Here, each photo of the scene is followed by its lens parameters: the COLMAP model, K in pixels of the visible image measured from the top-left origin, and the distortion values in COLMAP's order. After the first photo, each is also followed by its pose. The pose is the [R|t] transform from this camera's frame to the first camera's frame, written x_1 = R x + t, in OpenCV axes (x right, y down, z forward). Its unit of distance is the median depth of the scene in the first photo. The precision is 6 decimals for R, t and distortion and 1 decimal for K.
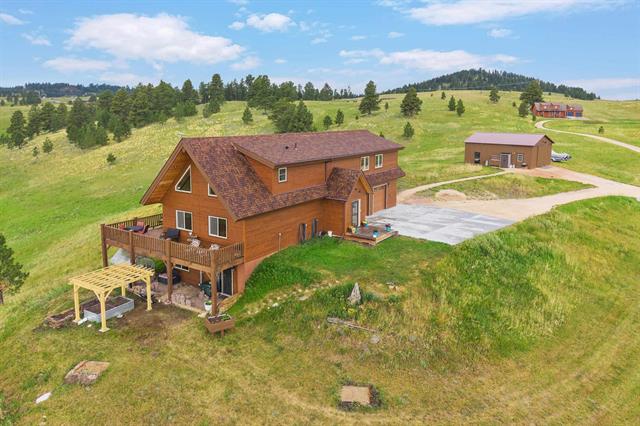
lens RADIAL K [[448.1, 0, 320.7], [0, 448.1, 173.3], [0, 0, 1]] dist [-0.000961, -0.002712]
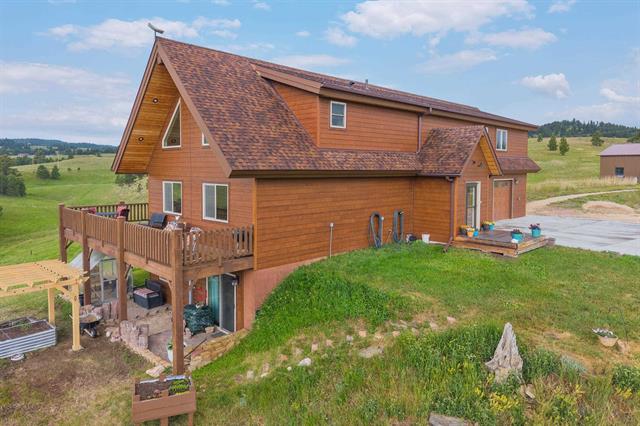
lens RADIAL K [[428.1, 0, 312.1], [0, 428.1, 188.7], [0, 0, 1]] dist [0.000450, -0.019976]
pose [[0.976657, 0.005463, -0.214735, -0.004957], [-0.021545, 0.997127, -0.072625, 0.145538], [0.213721, 0.075556, 0.973968, 0.547644]]
